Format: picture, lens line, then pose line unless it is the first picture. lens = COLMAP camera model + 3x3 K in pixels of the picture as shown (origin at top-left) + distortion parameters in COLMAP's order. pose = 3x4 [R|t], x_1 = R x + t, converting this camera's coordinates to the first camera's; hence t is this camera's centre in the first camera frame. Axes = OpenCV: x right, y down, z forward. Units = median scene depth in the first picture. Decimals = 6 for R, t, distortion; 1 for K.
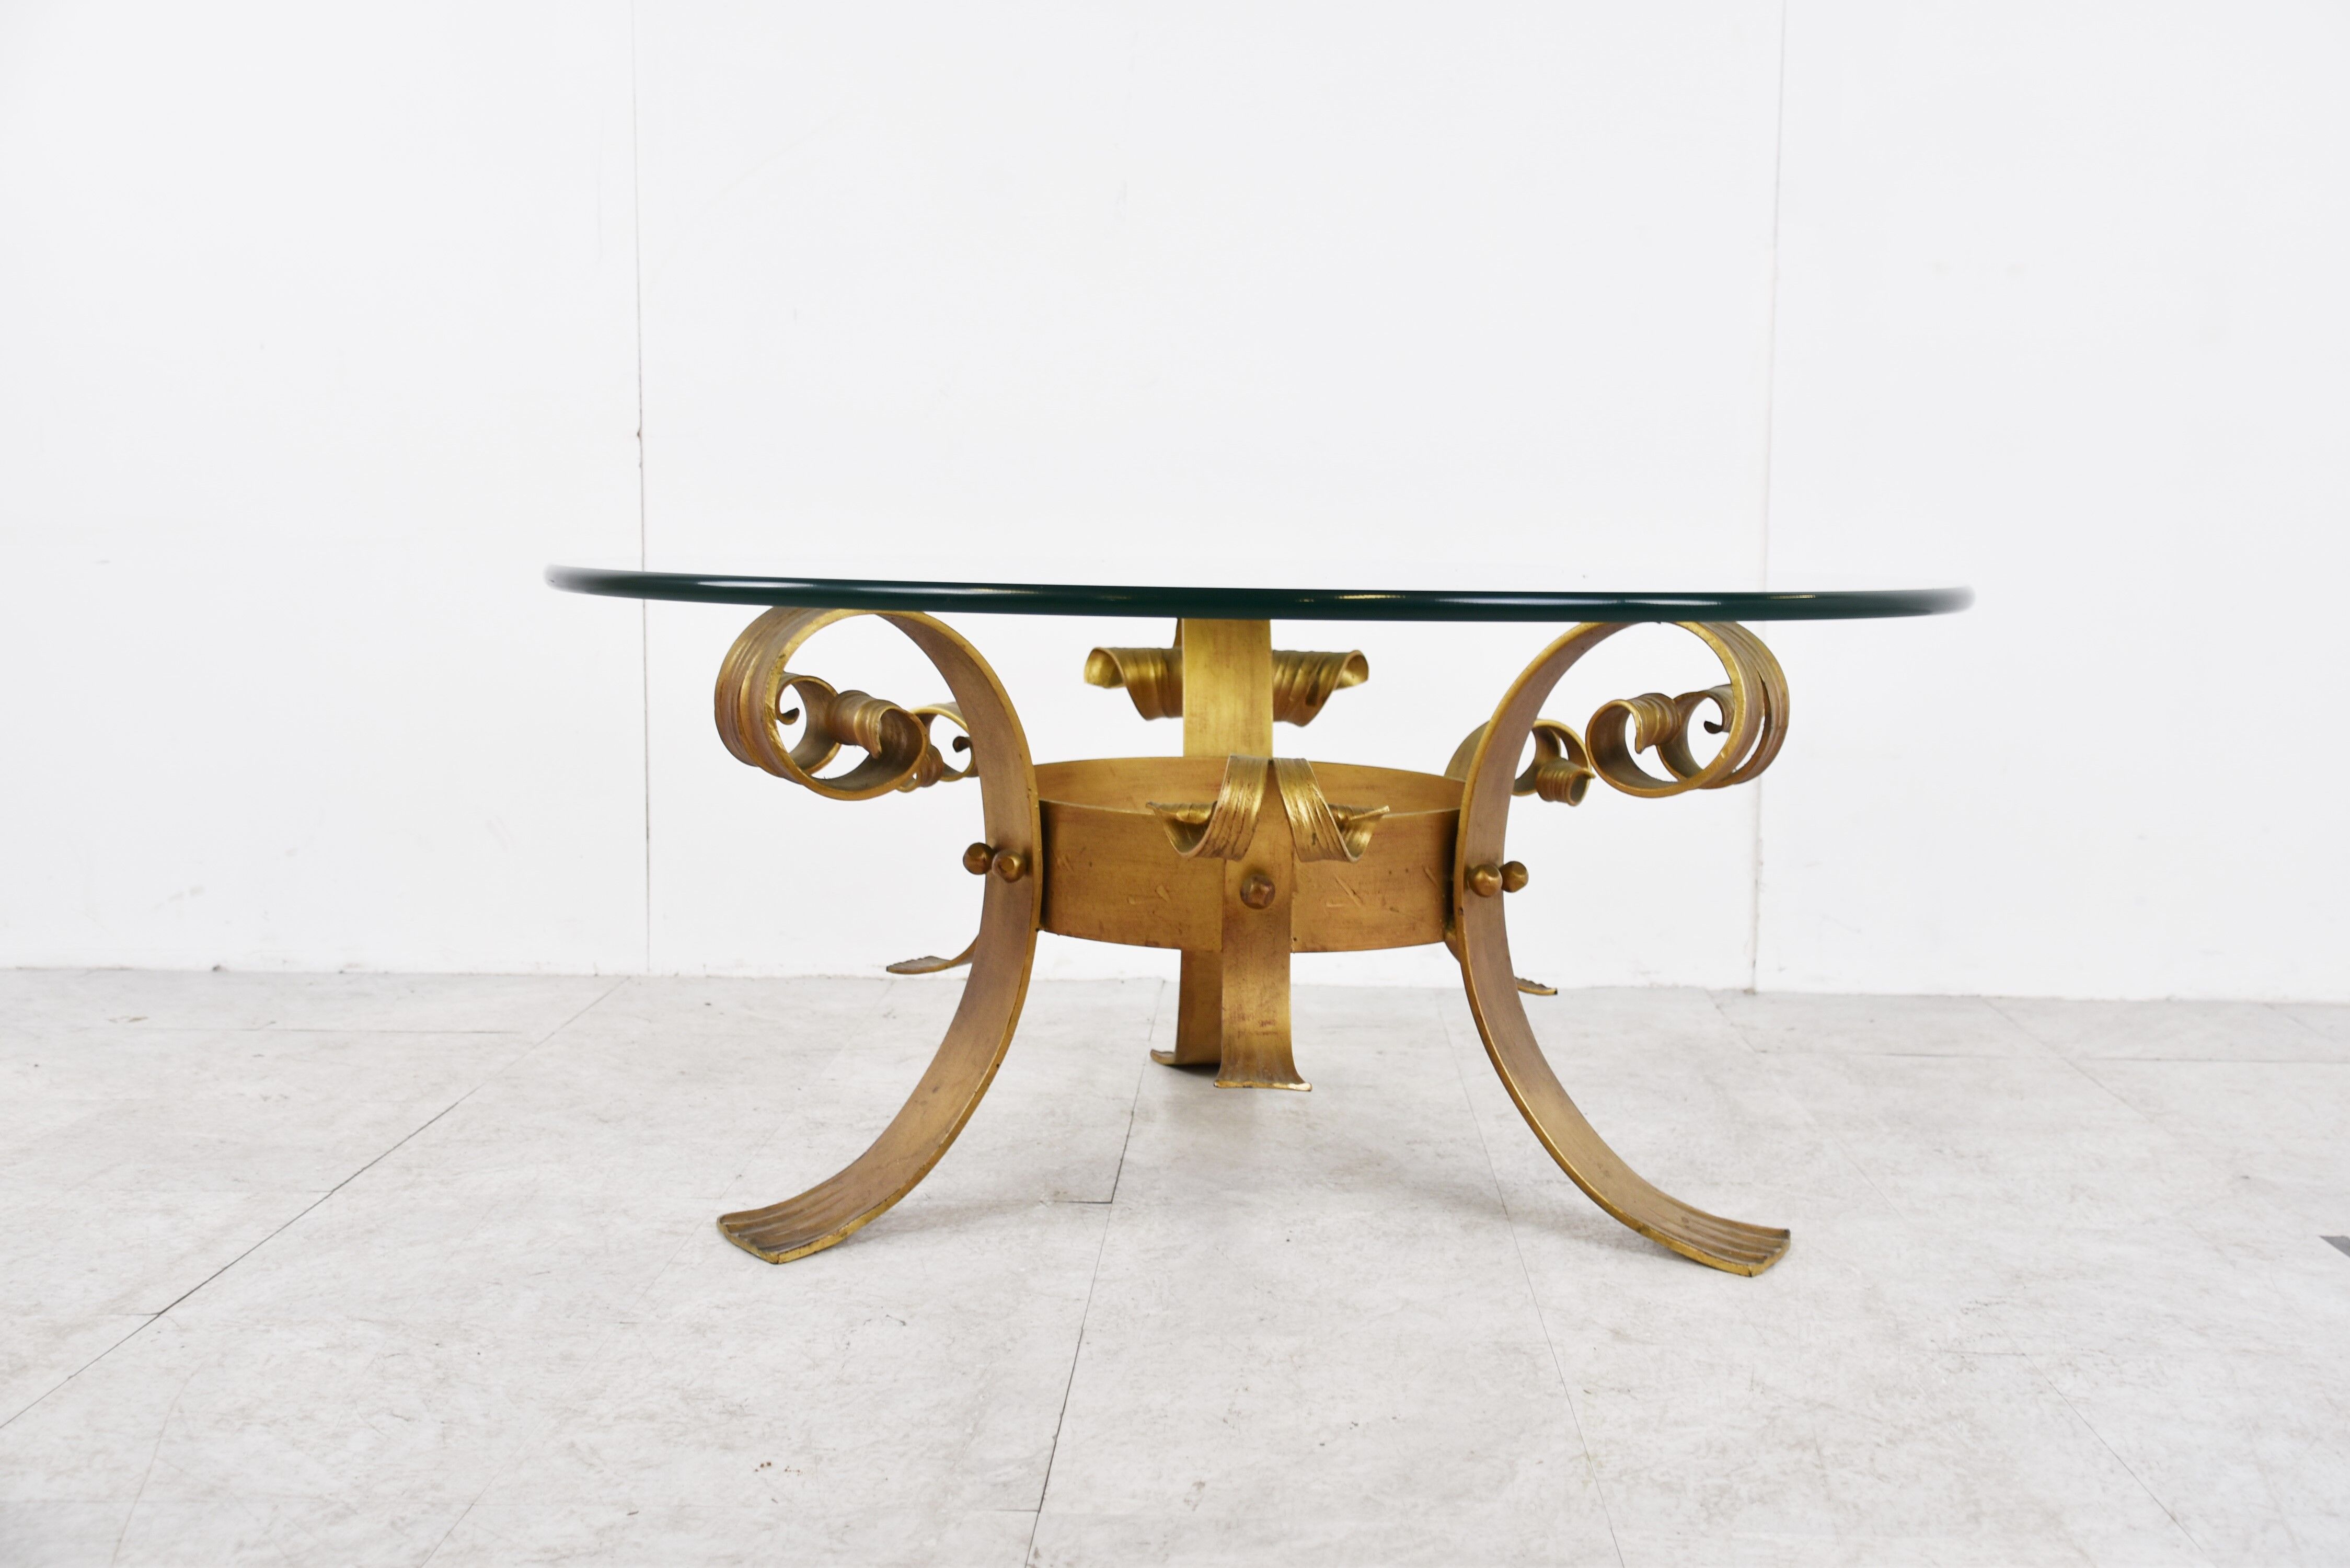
lens RADIAL K [[2546.6, 0, 1178.8], [0, 2546.6, 744.7], [0, 0, 1]] dist [-0.012999, 0.205091]
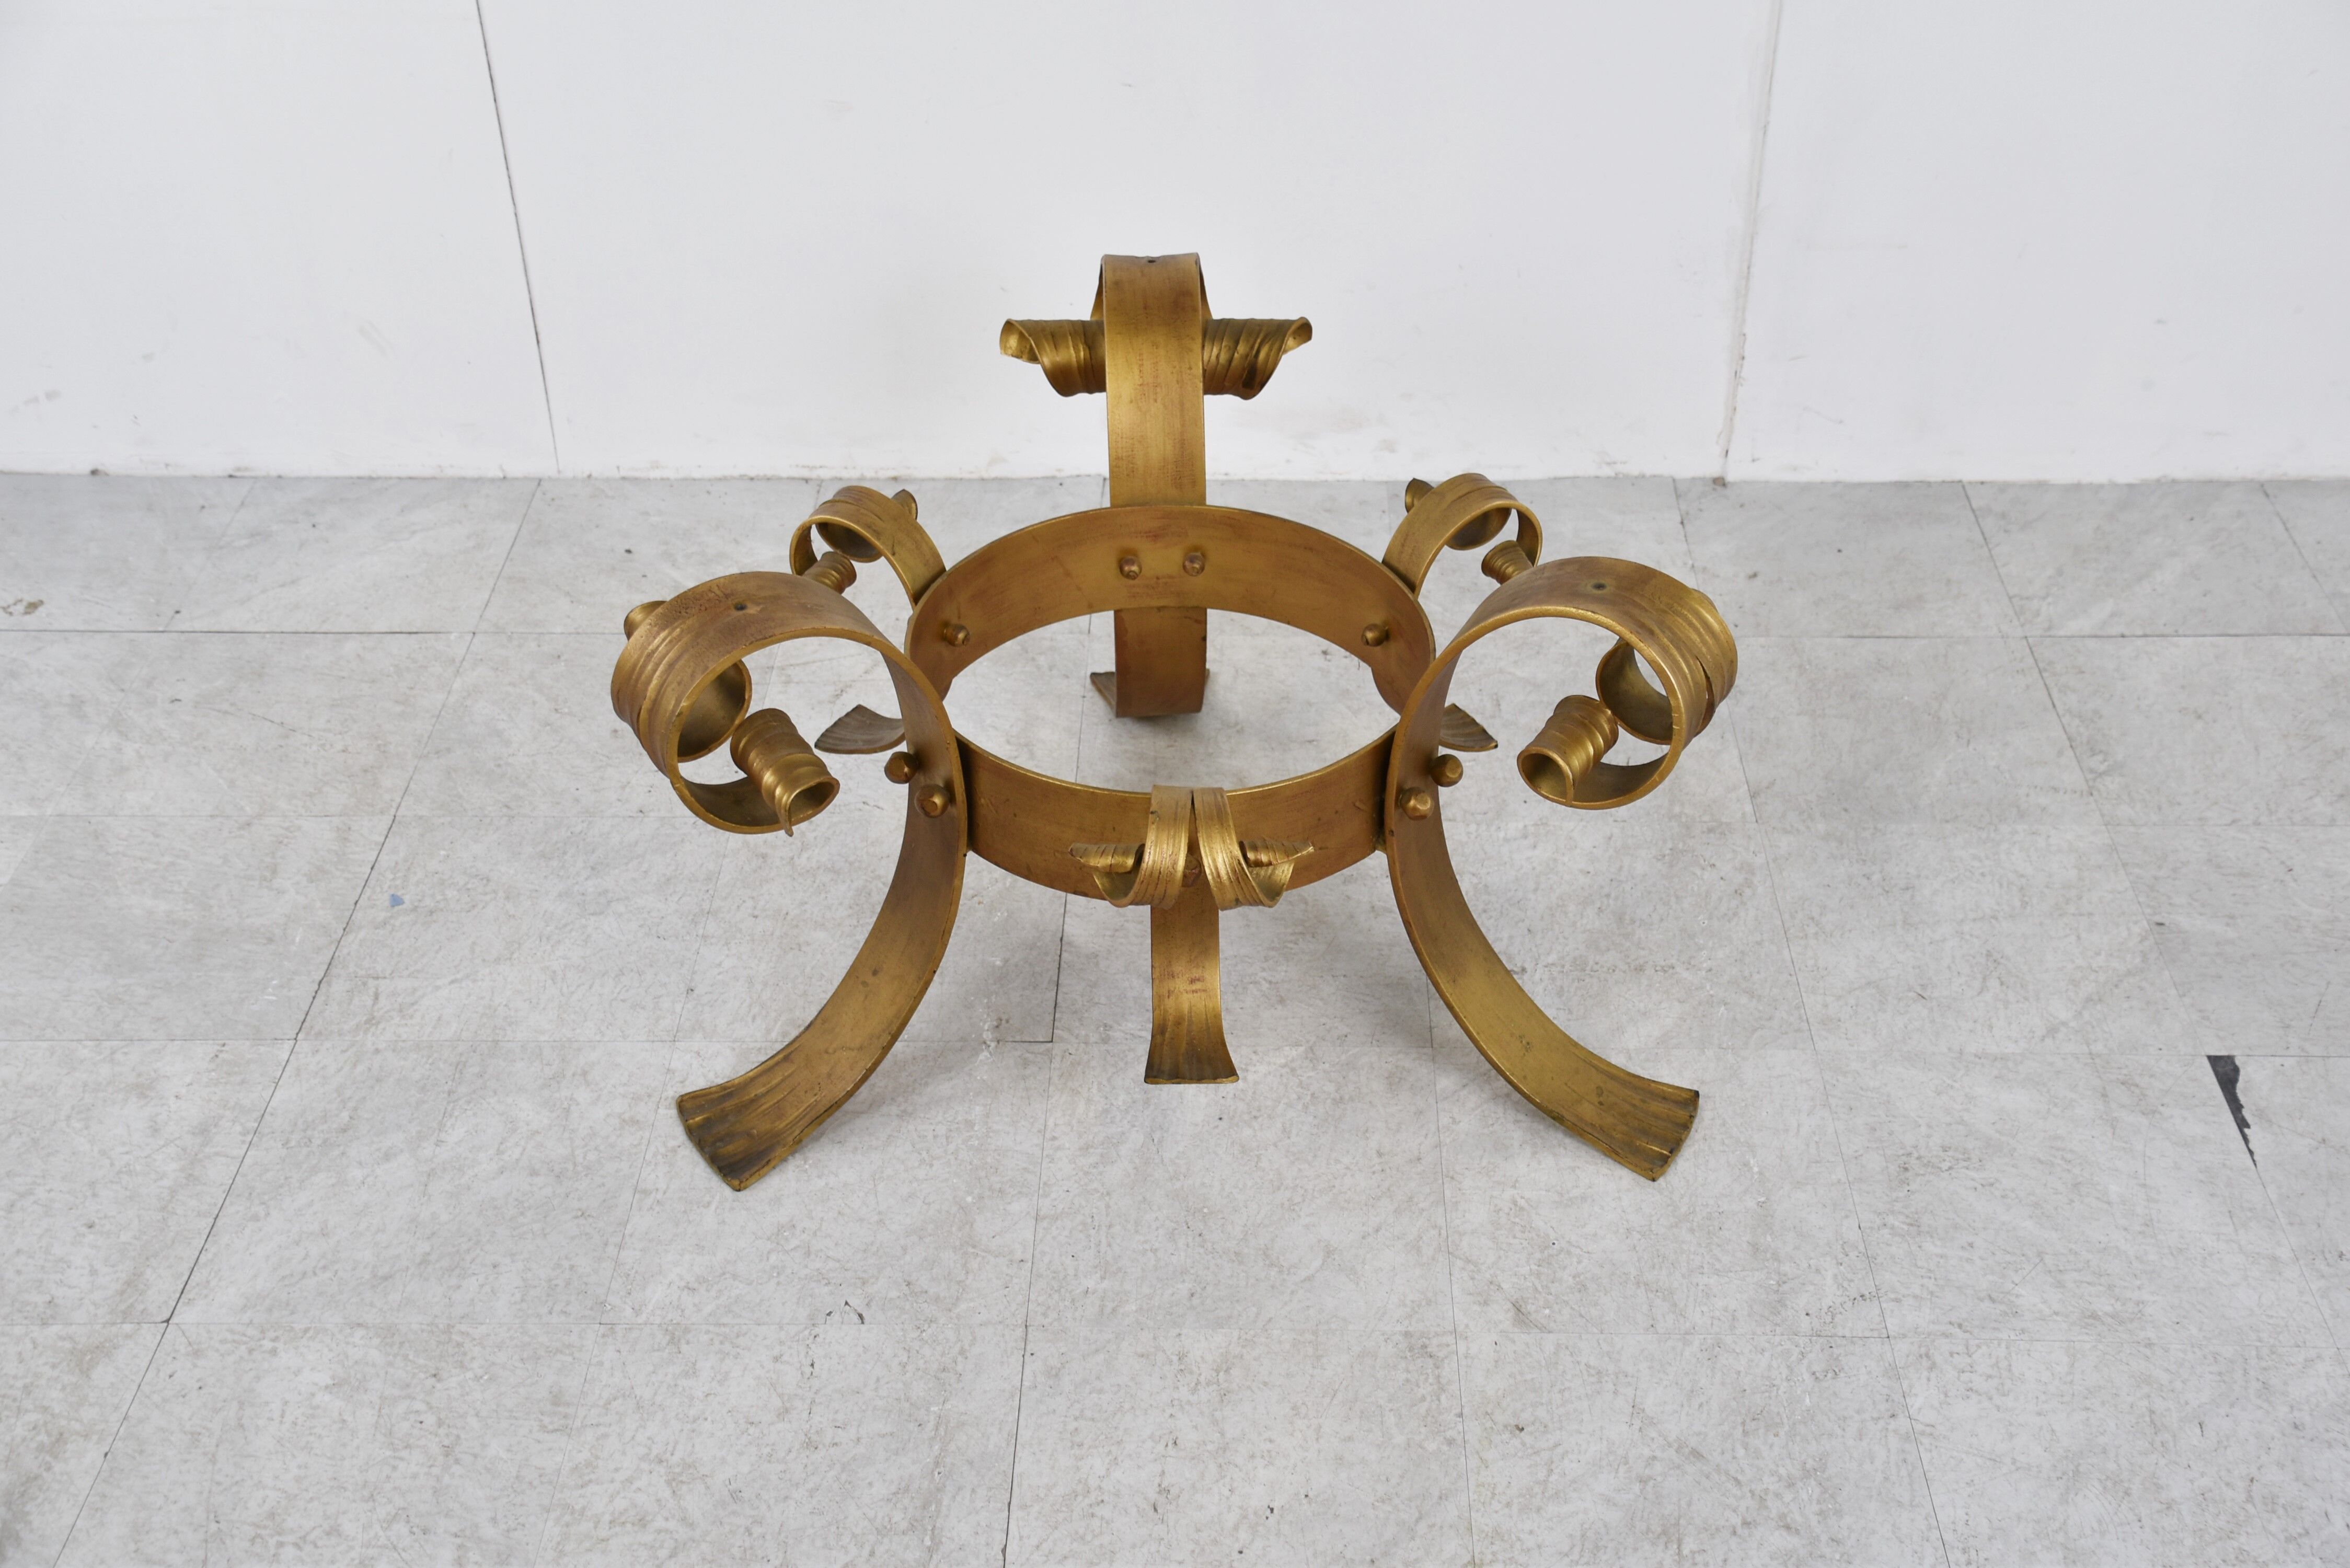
lens RADIAL K [[2703.2, 0, 1178.0], [0, 2703.2, 810.4], [0, 0, 1]] dist [0.006993, 0.314429]
pose [[0.999639, -0.026799, -0.001871, 0.032651], [0.023957, 0.857751, 0.513507, -0.515835], [-0.012156, -0.513367, 0.858083, 0.113701]]
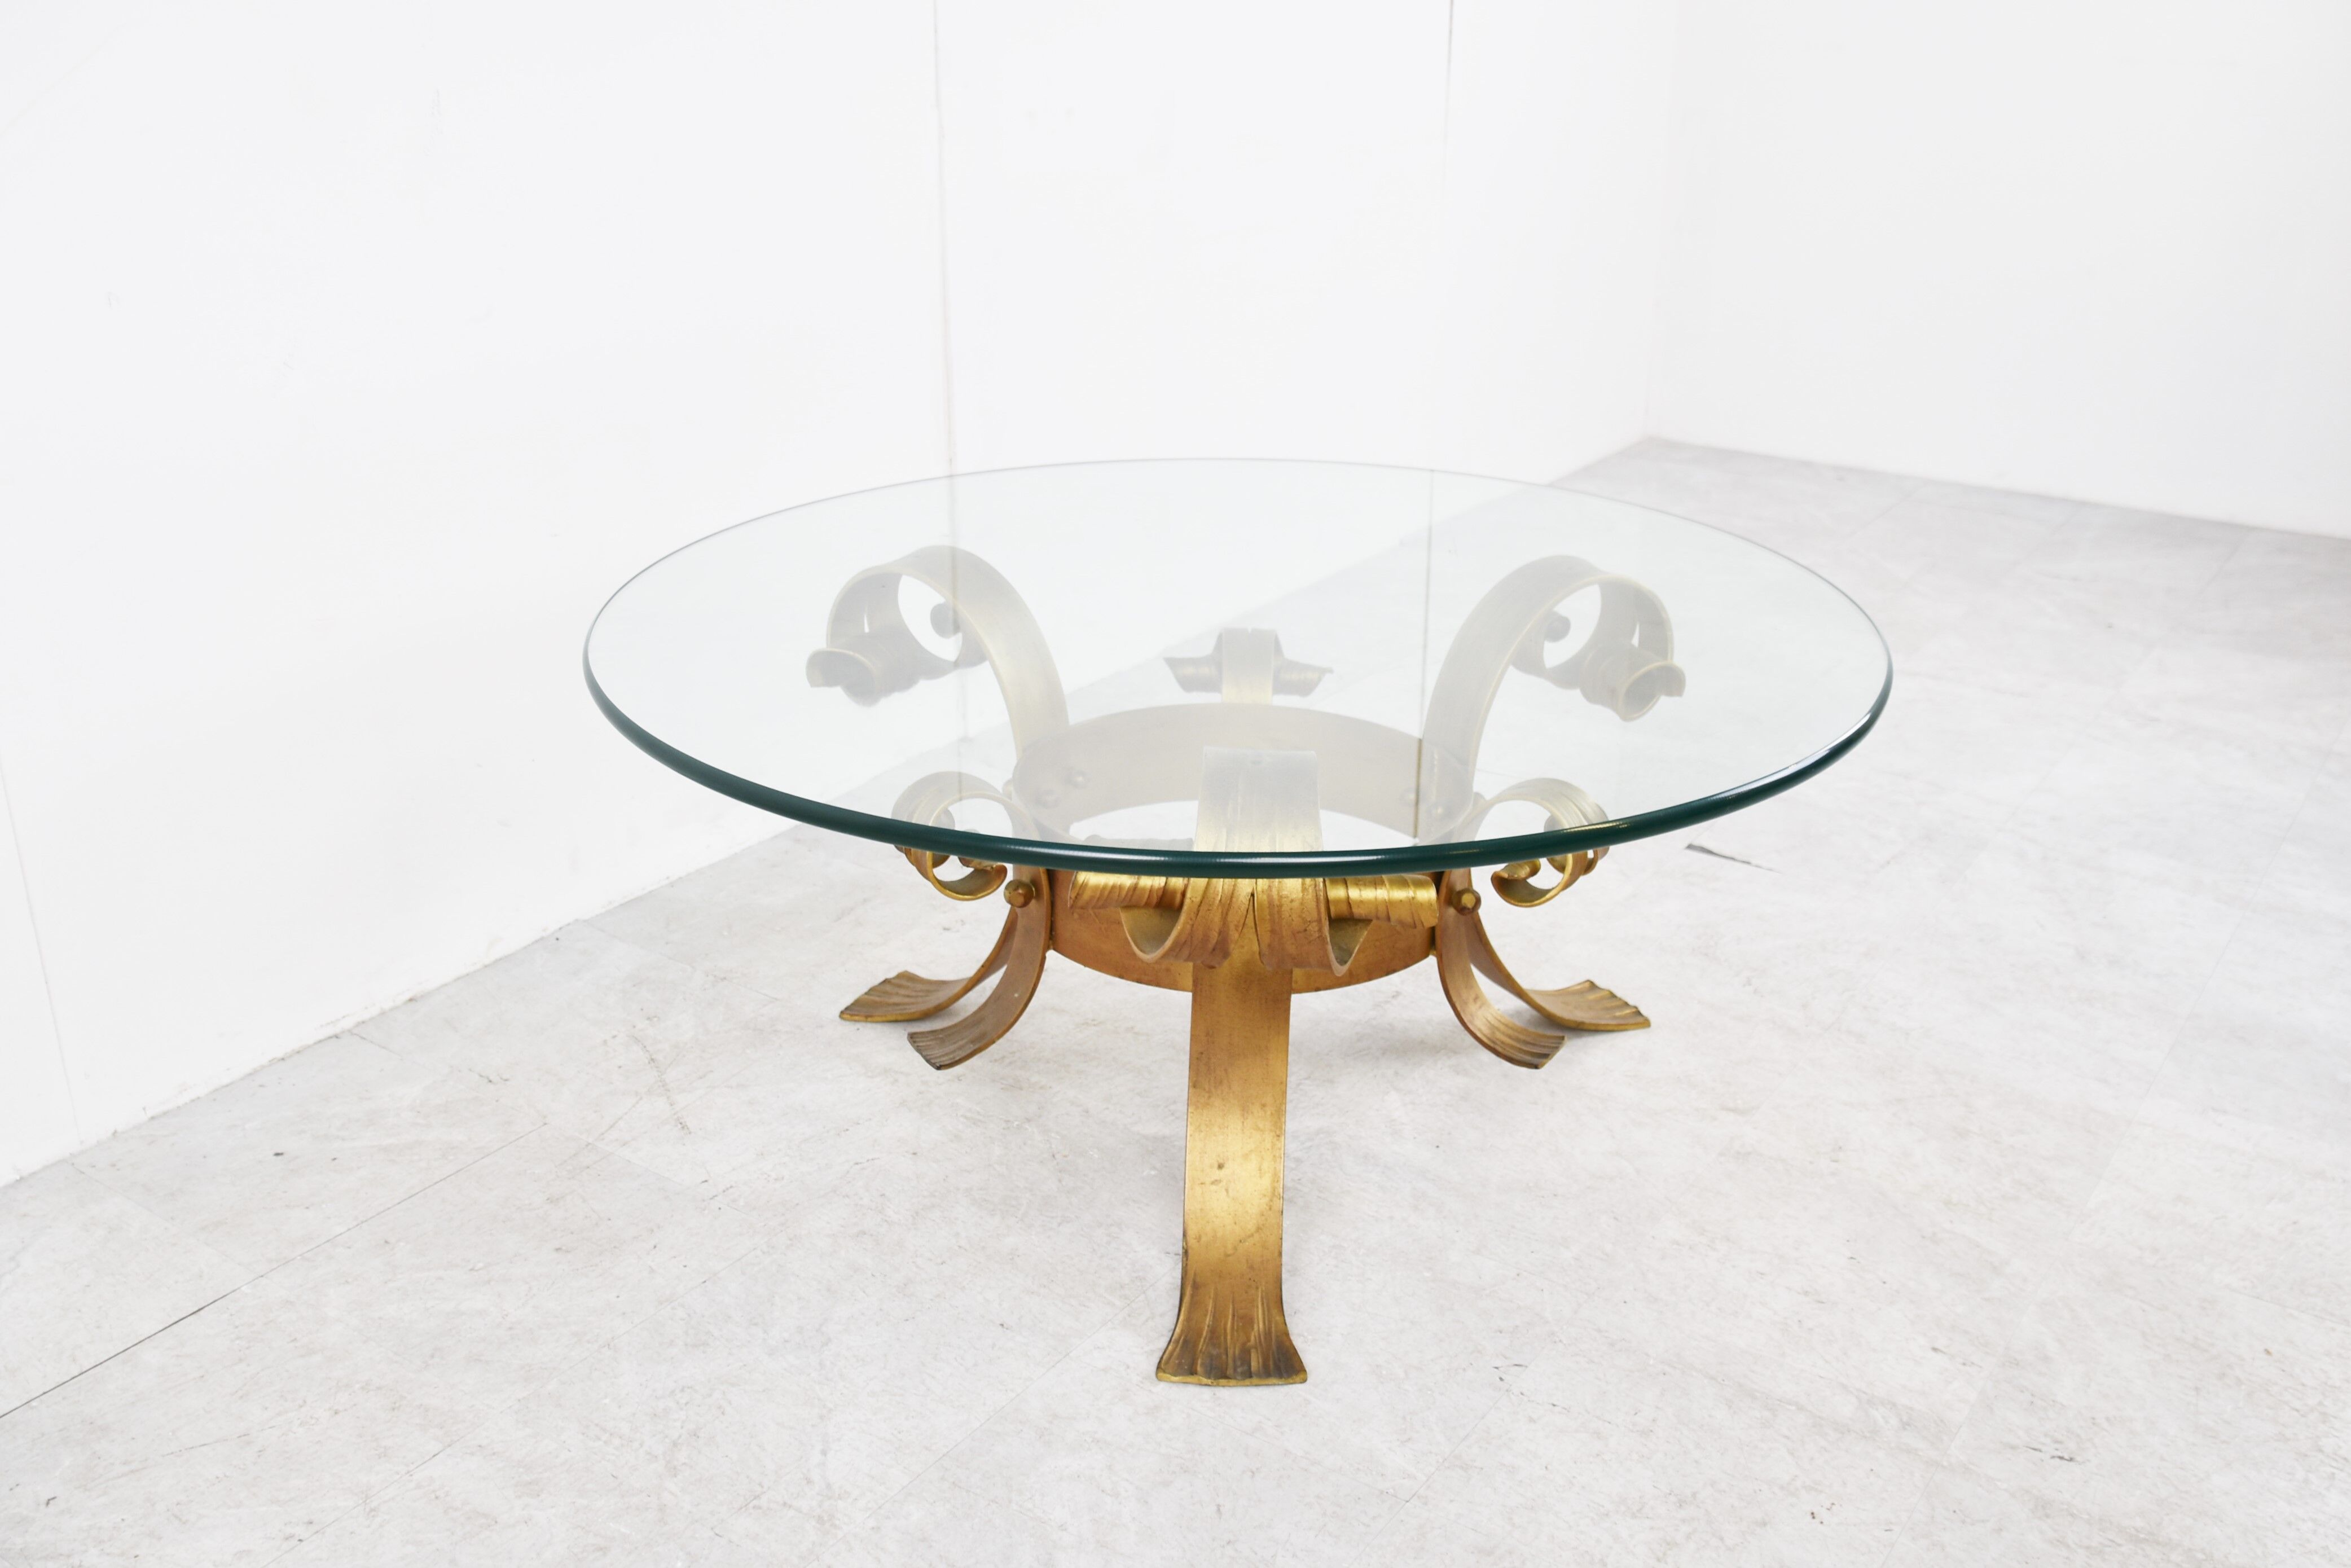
lens RADIAL K [[2221.1, 0, 1175.5], [0, 2221.1, 784.0], [0, 0, 1]] dist [-0.117294, 0.119687]
pose [[0.537910, -0.323619, 0.778411, -0.851543], [0.080513, 0.938881, 0.334695, -0.360555], [-0.839149, -0.117364, 0.531089, 0.587517]]
